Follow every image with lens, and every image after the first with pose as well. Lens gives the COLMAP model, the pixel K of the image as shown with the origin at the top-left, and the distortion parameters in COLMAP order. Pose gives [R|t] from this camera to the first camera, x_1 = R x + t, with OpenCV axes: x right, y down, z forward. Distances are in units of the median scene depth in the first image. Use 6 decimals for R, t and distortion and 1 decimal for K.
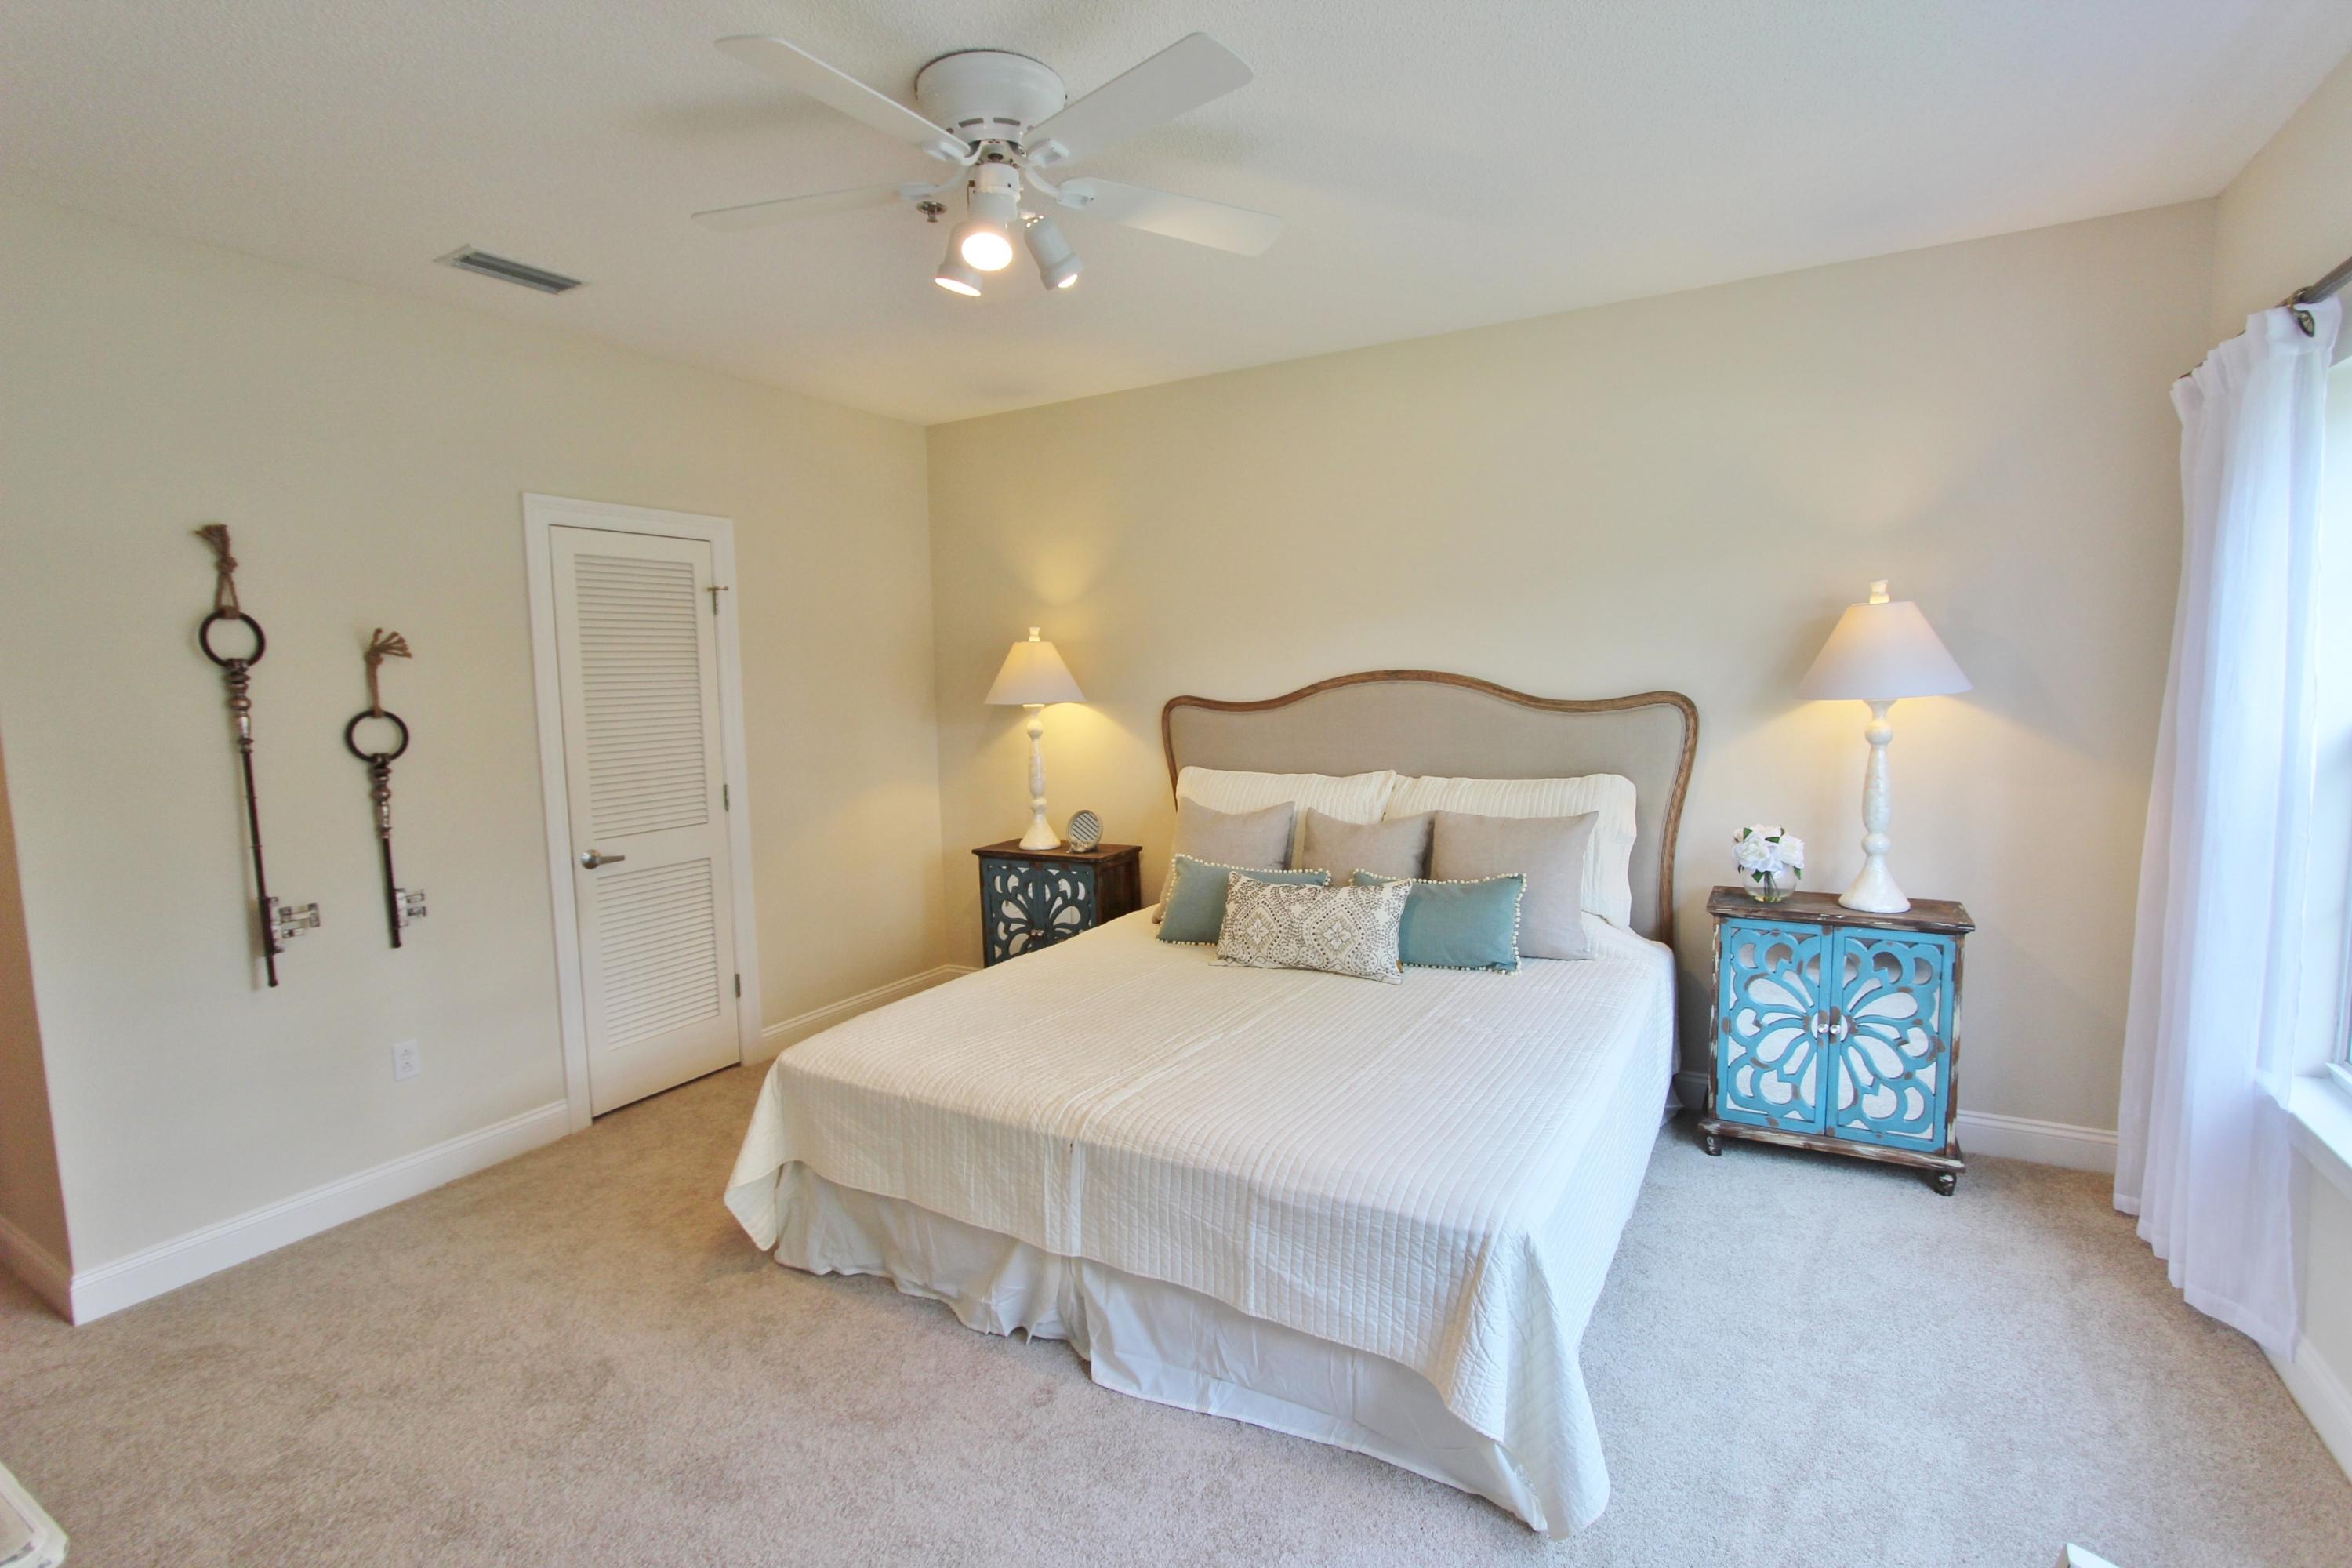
lens RADIAL K [[1086.9, 0, 1171.0], [0, 1086.9, 788.6], [0, 0, 1]] dist [-0.016363, 0.001794]
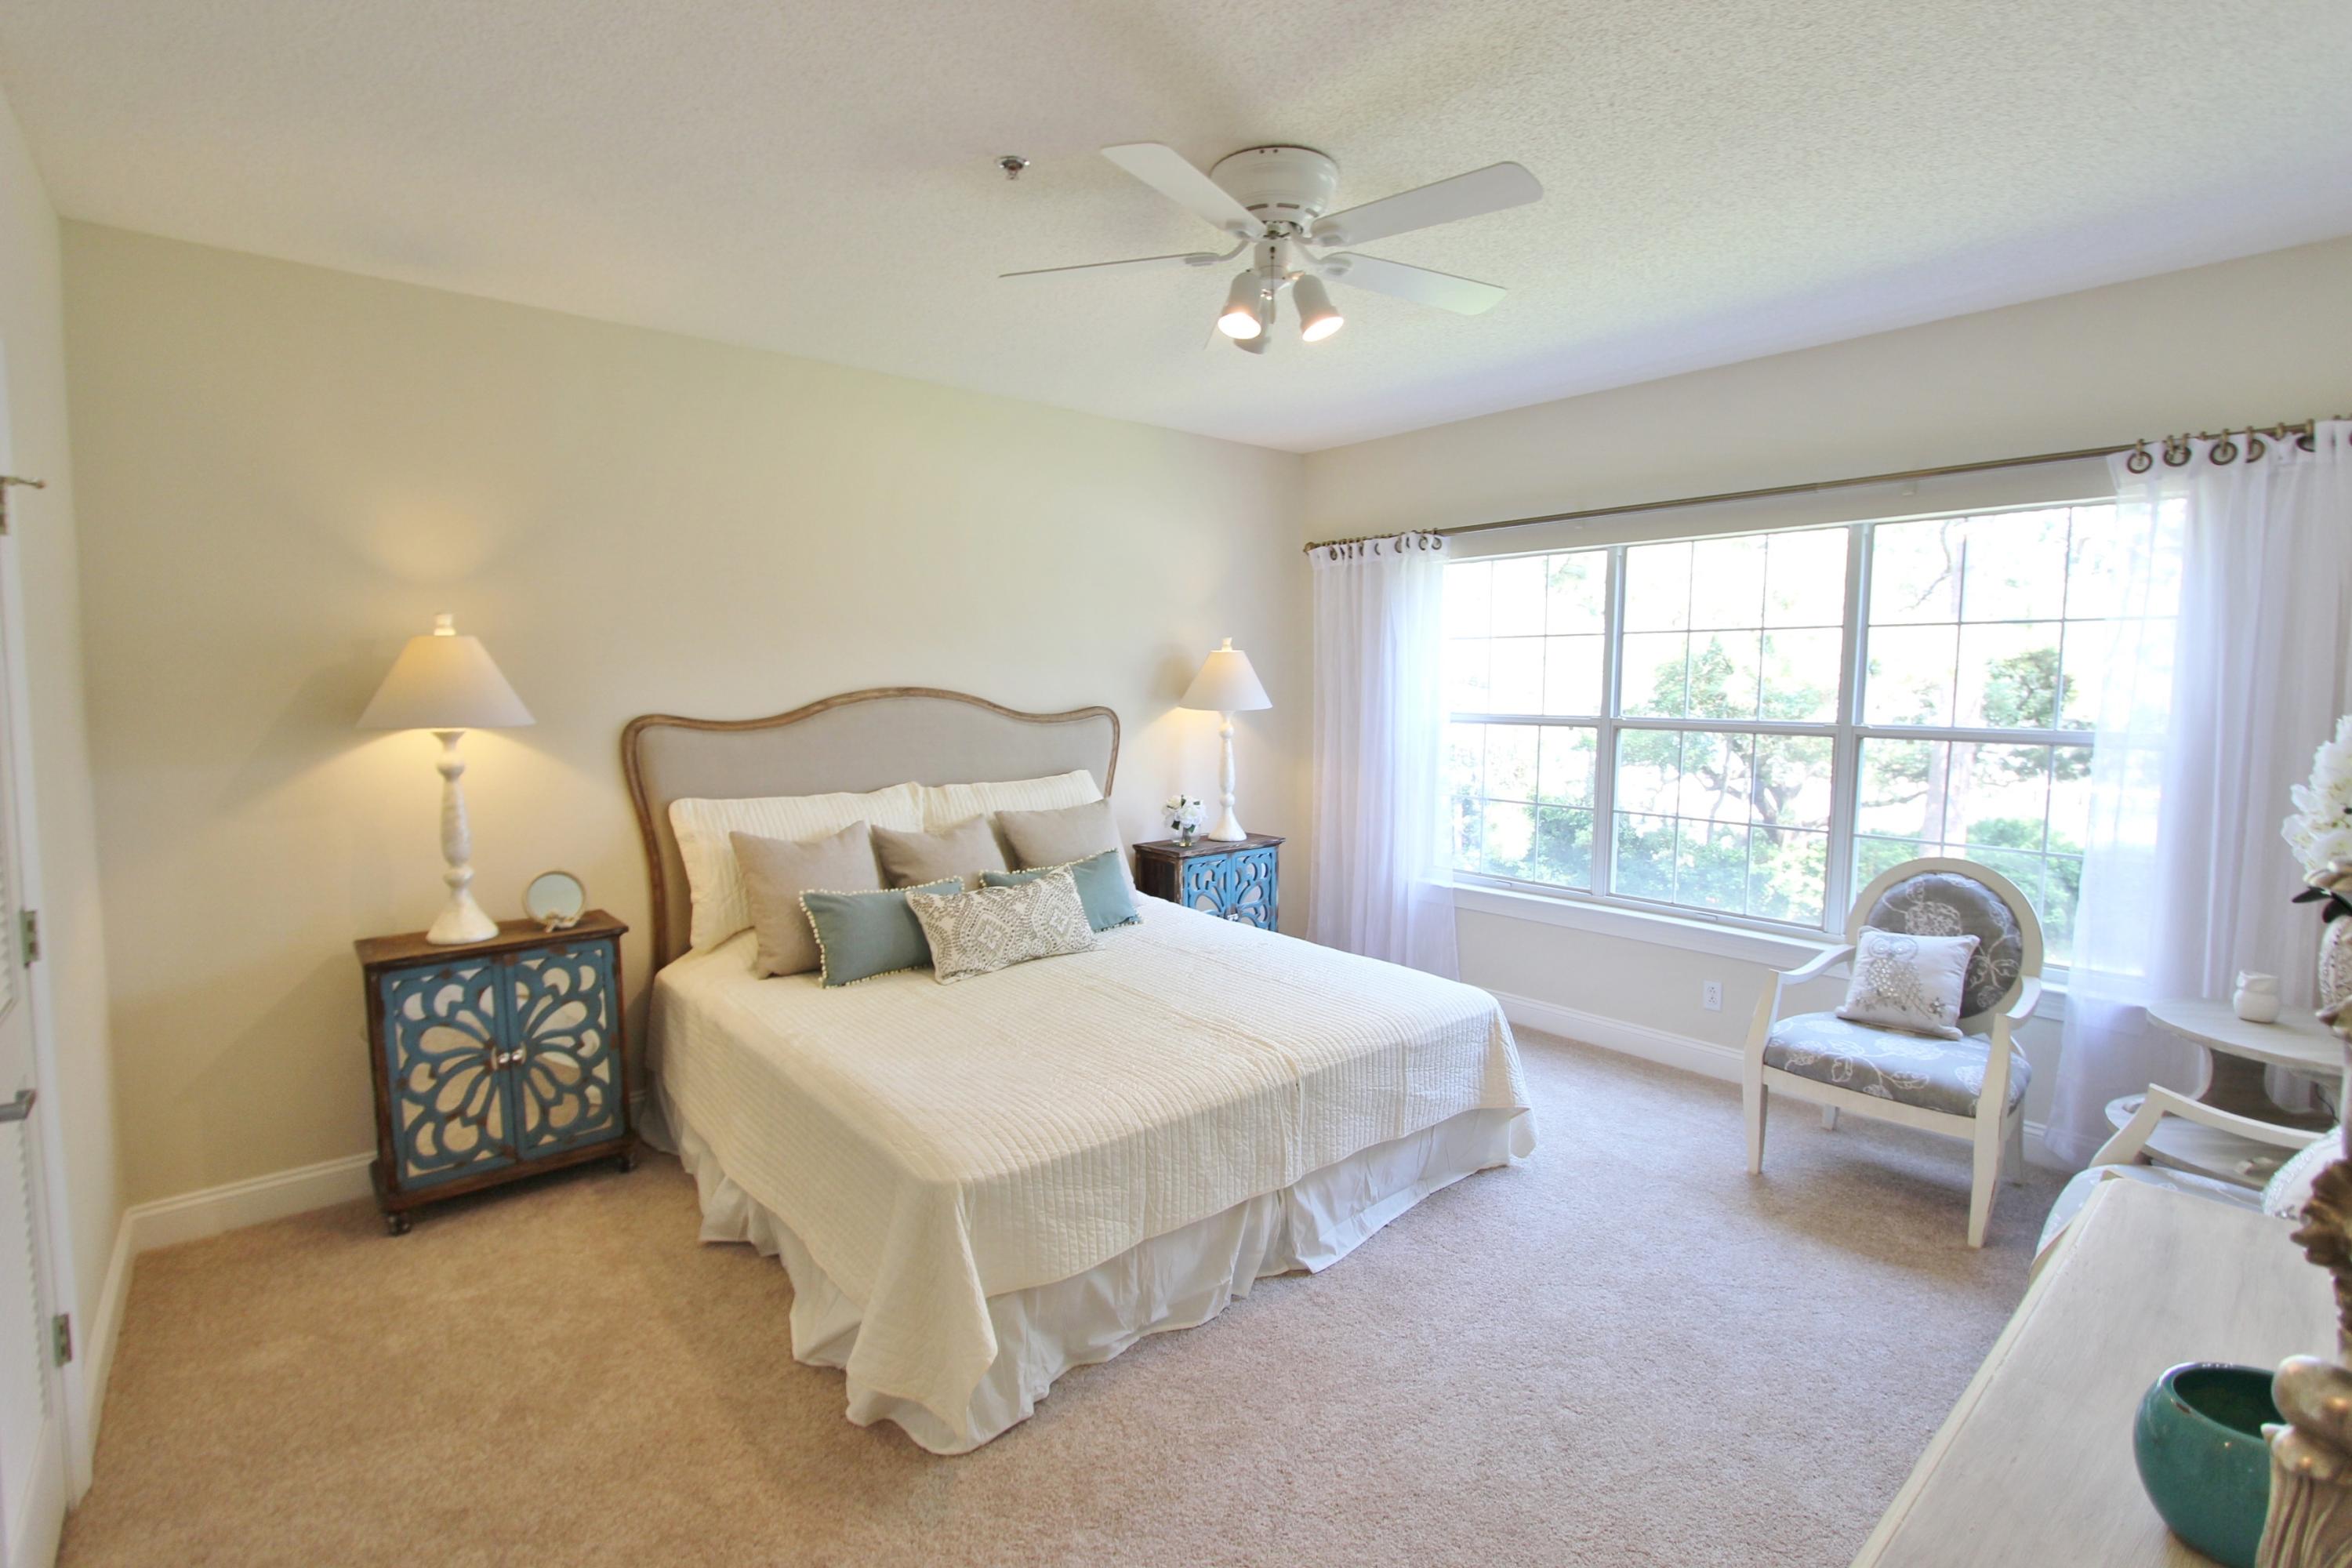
lens RADIAL K [[1086.9, 0, 1168.5], [0, 1086.9, 796.0], [0, 0, 1]] dist [-0.016363, 0.001794]
pose [[0.328377, -0.071825, 0.941812, -0.647853], [0.094561, 0.994595, 0.042880, -0.023525], [-0.939801, 0.074978, 0.333394, 0.379550]]
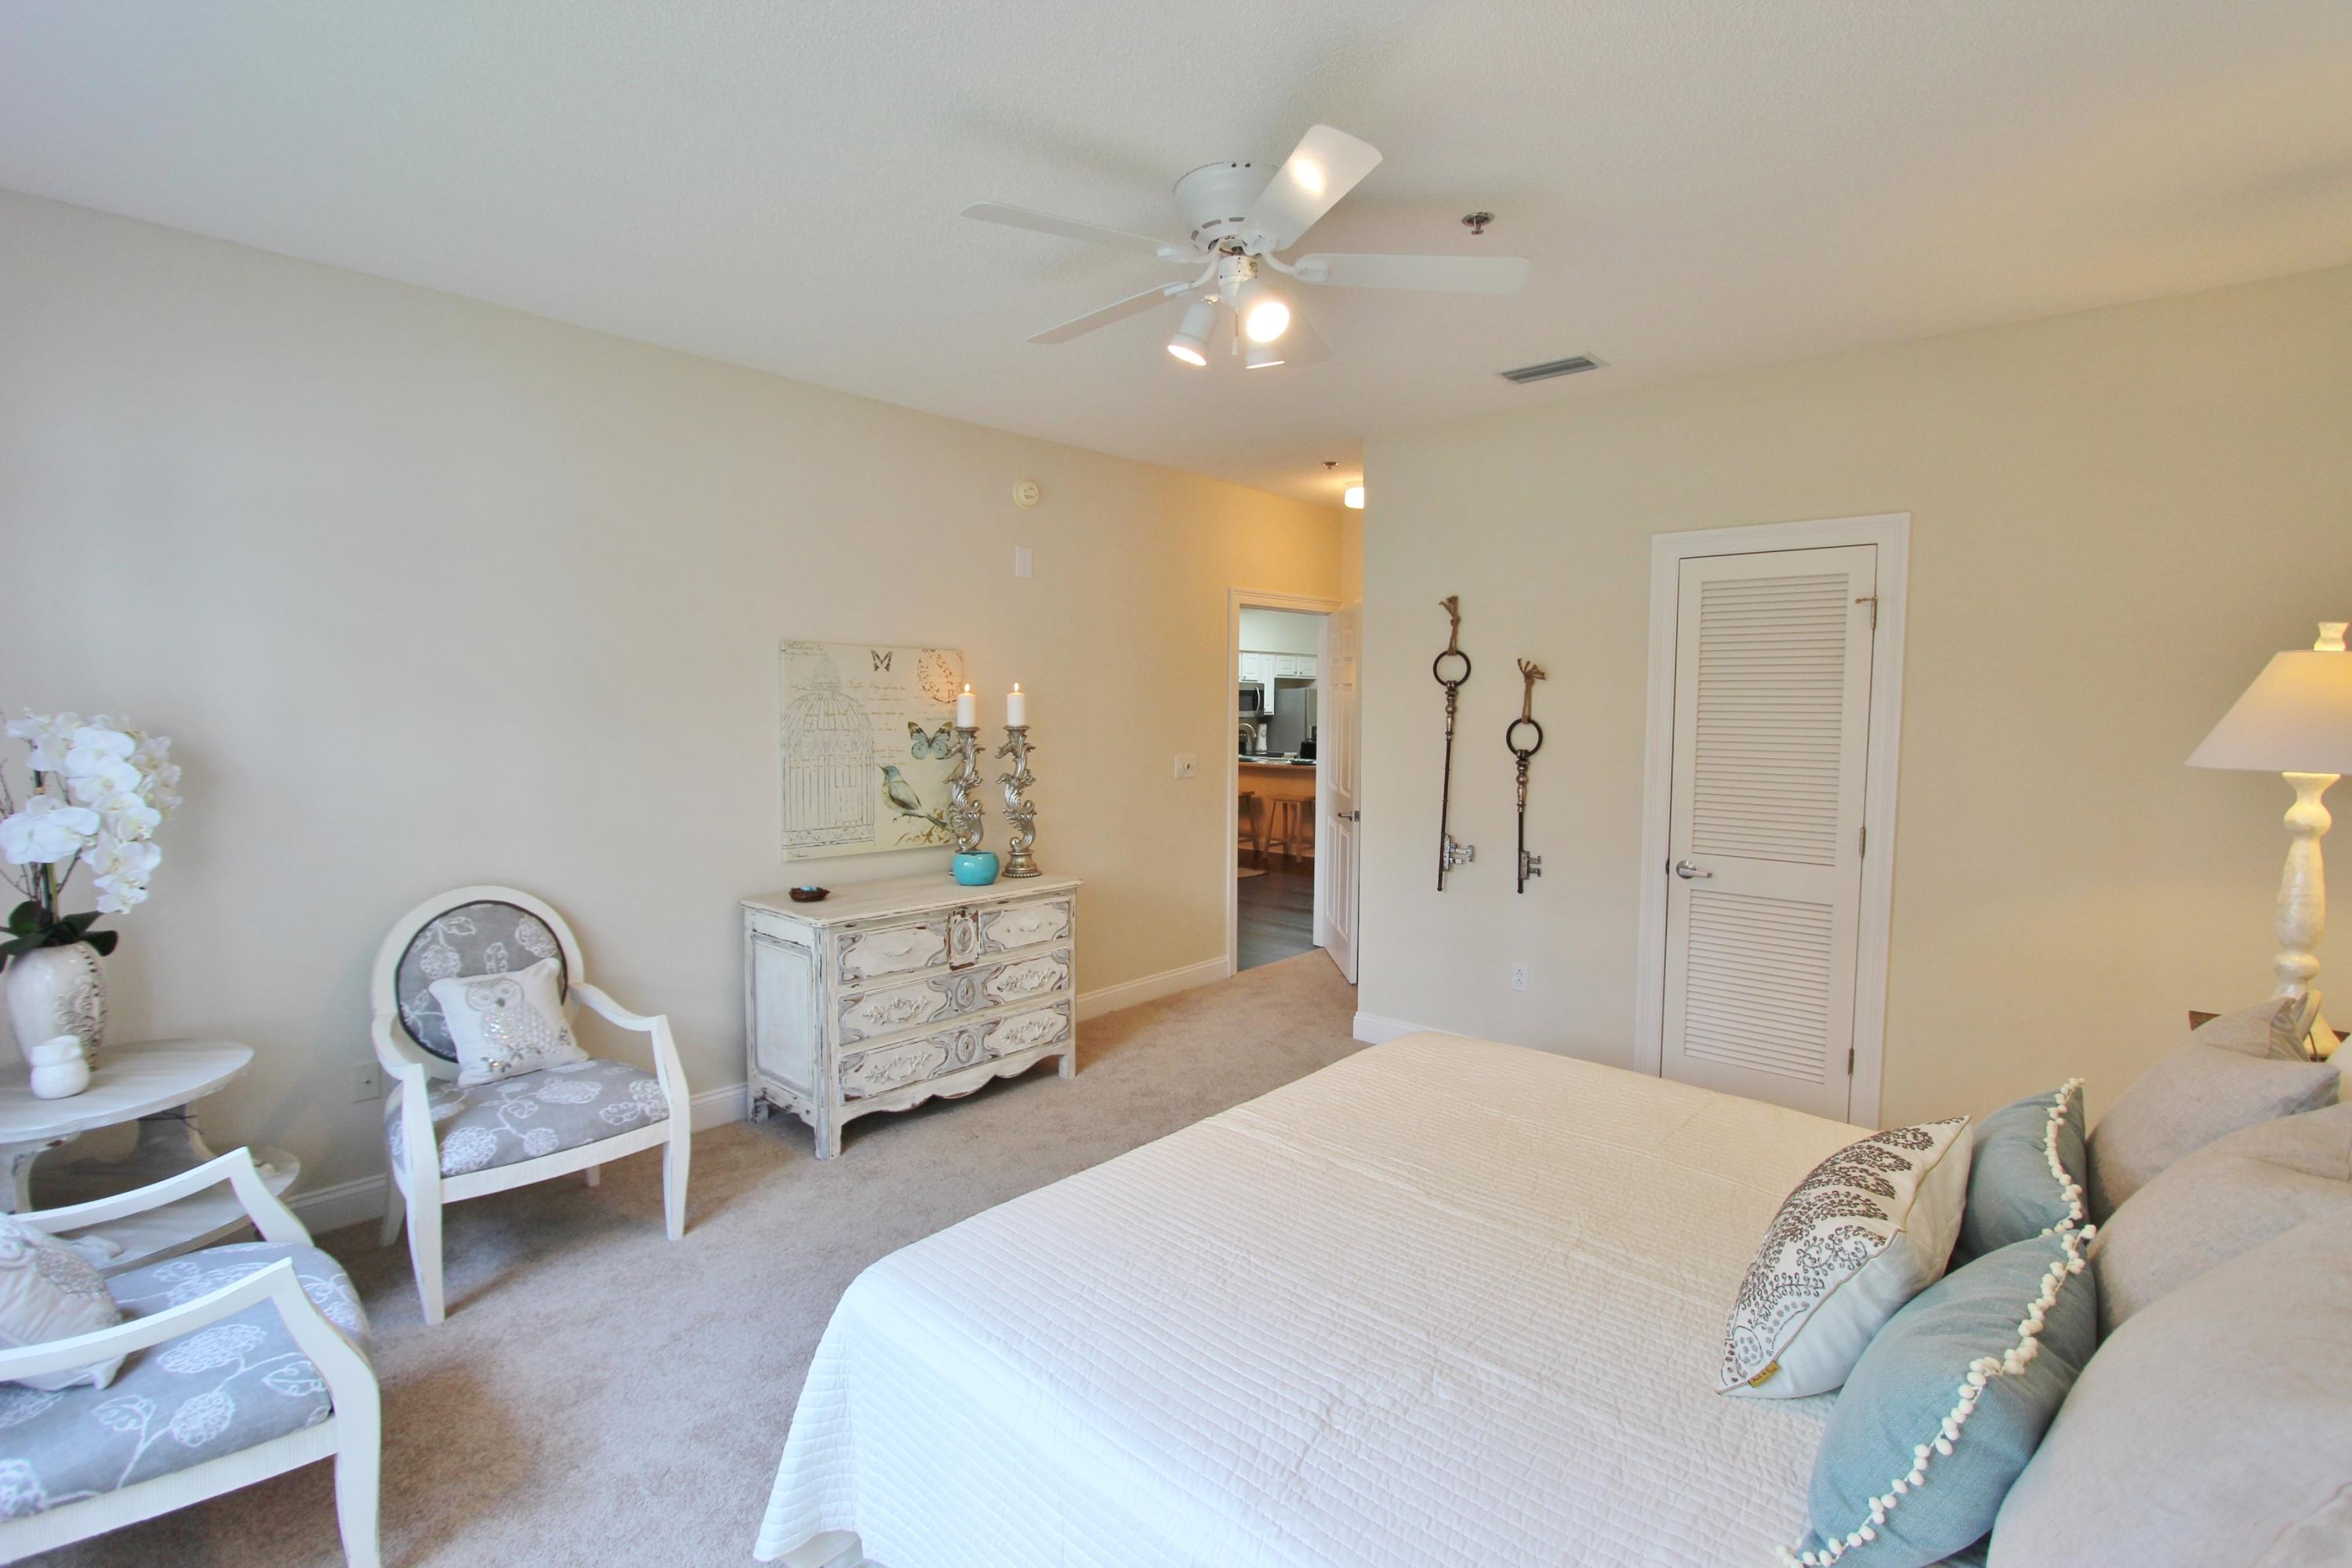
lens RADIAL K [[1086.9, 0, 1178.0], [0, 1086.9, 779.3], [0, 0, 1]] dist [-0.016363, 0.001794]
pose [[-0.214991, 0.094403, -0.972043, 0.498691], [-0.109838, 0.986665, 0.120117, -0.079665], [0.970420, 0.132592, -0.201755, 0.607285]]
